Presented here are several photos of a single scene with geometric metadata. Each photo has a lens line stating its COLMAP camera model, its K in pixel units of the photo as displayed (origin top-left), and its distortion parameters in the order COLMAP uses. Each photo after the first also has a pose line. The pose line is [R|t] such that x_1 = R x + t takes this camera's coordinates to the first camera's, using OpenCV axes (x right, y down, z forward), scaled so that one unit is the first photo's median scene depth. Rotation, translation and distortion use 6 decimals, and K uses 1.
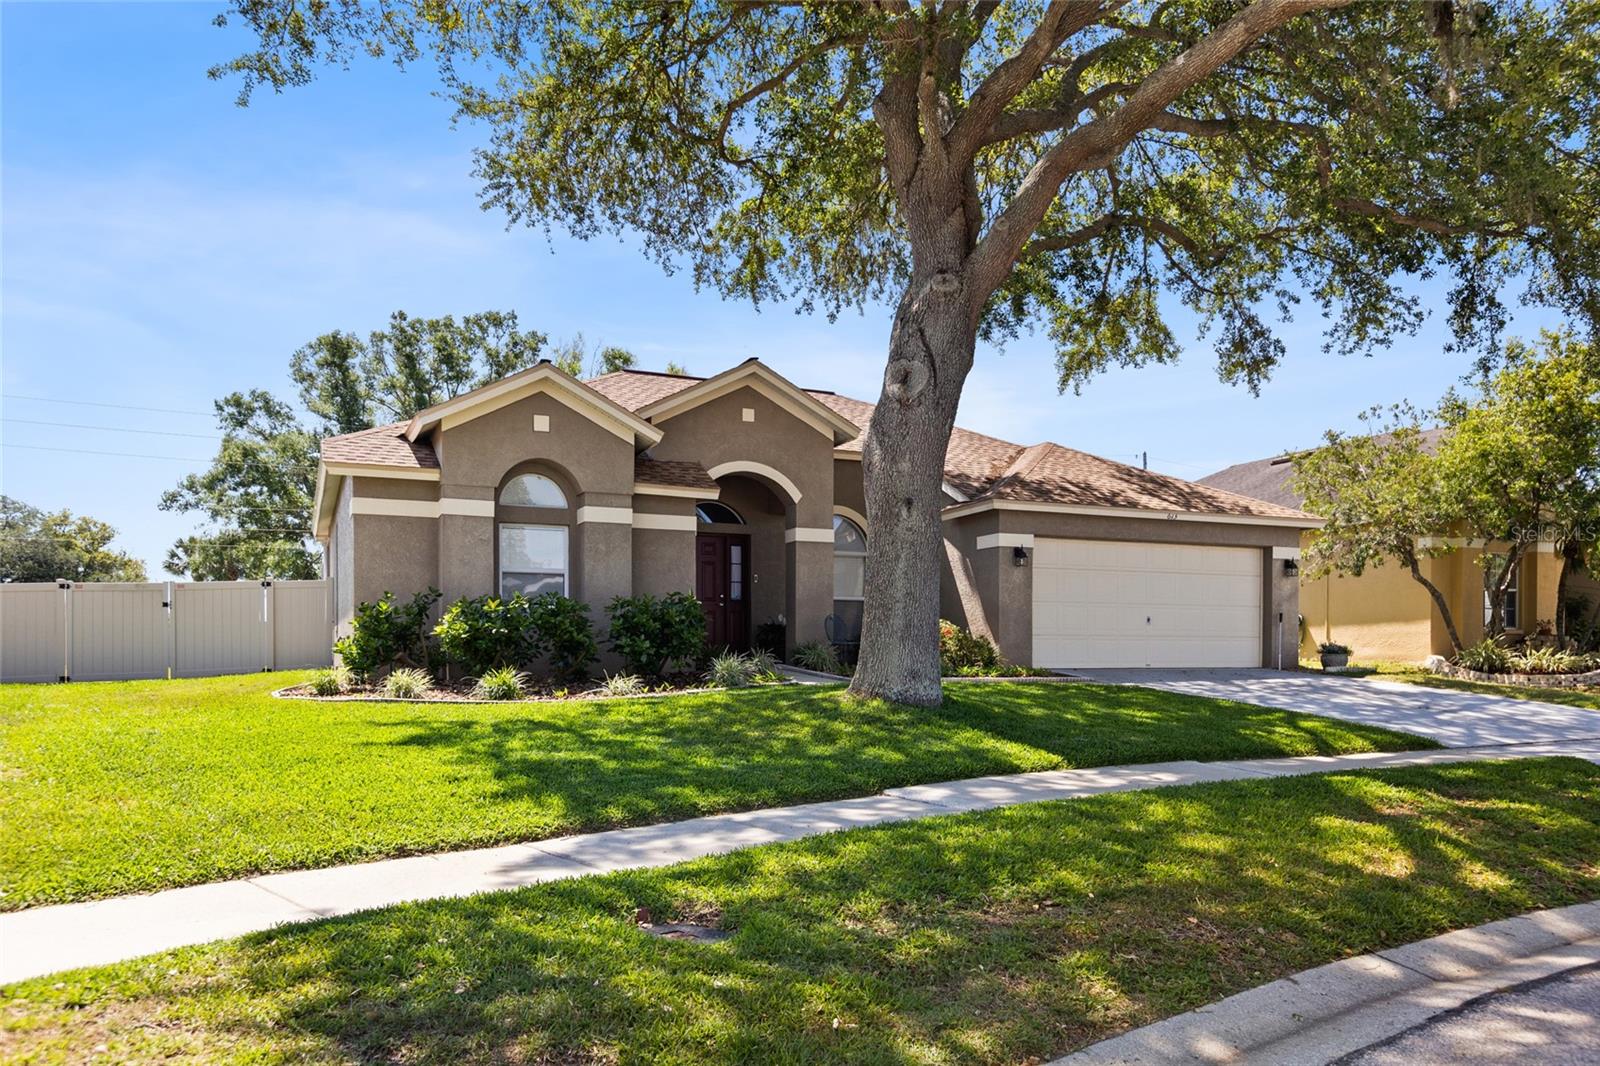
lens RADIAL K [[1135.5, 0, 798.8], [0, 1135.5, 529.9], [0, 0, 1]] dist [-0.002647, 0.000431]
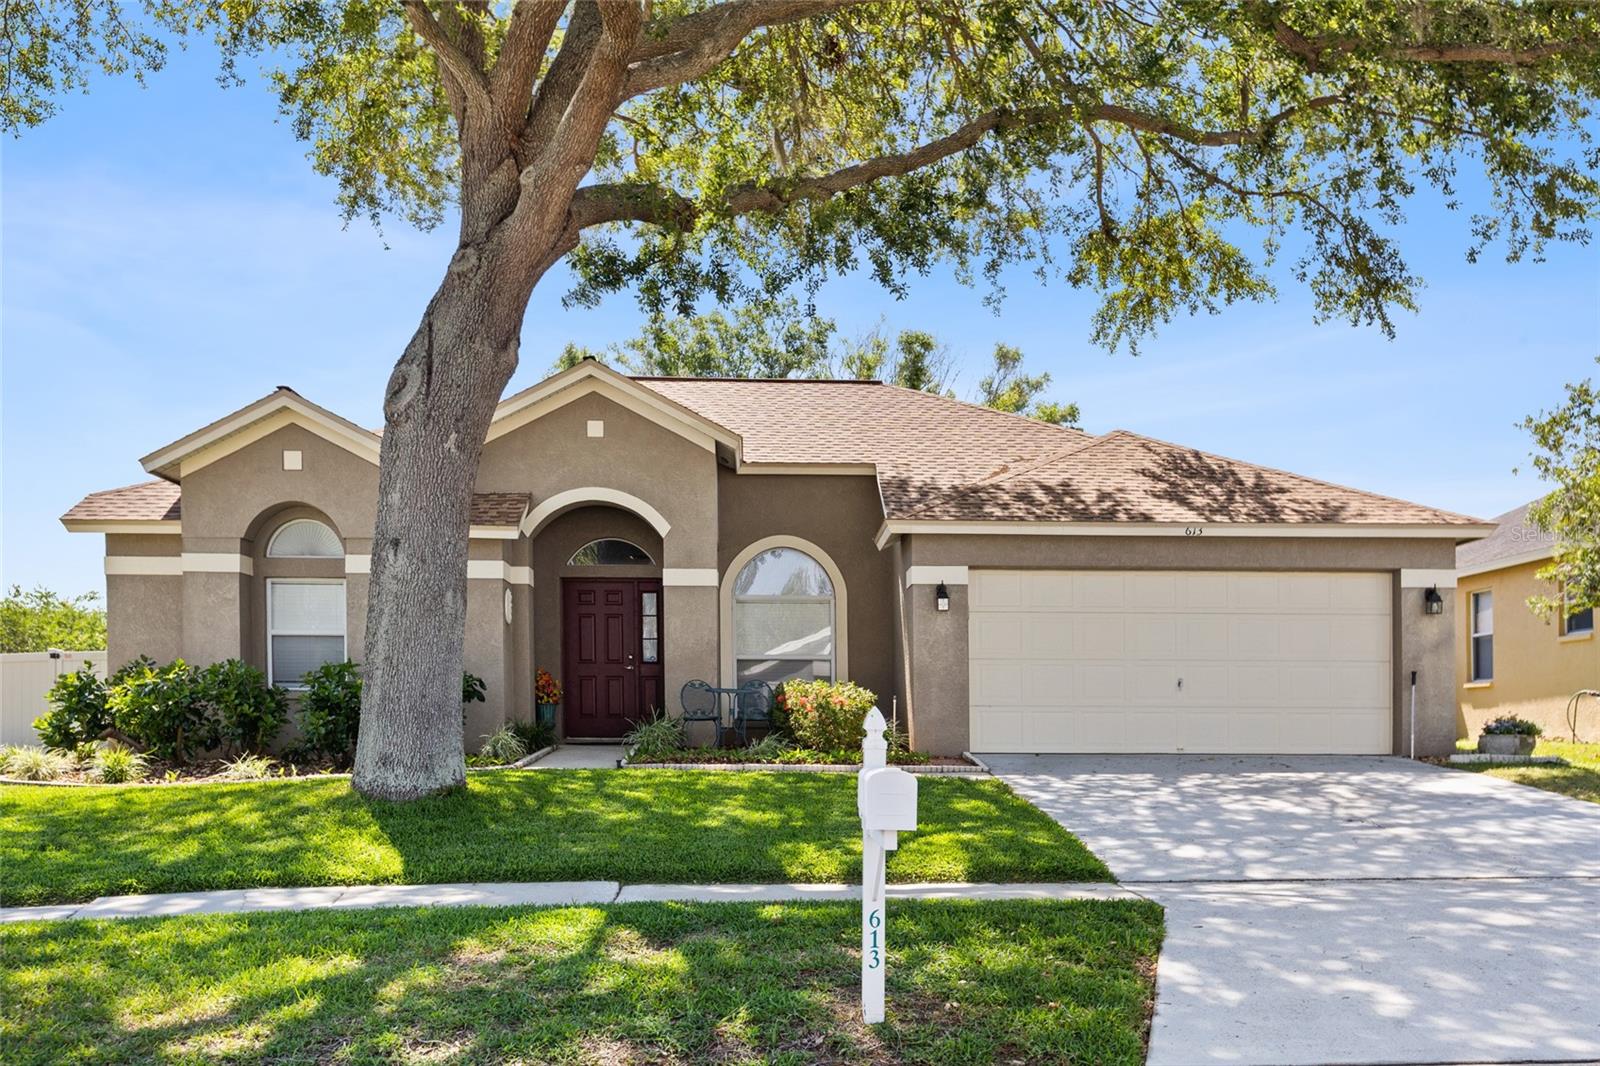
lens RADIAL K [[1509.9, 0, 798.3], [0, 1509.9, 541.7], [0, 0, 1]] dist [-0.044292, 0.000000]
pose [[0.922752, -0.042805, -0.383009, 0.474303], [0.037720, 0.999072, -0.020780, 0.004531], [0.383543, 0.004727, 0.923511, 0.084235]]
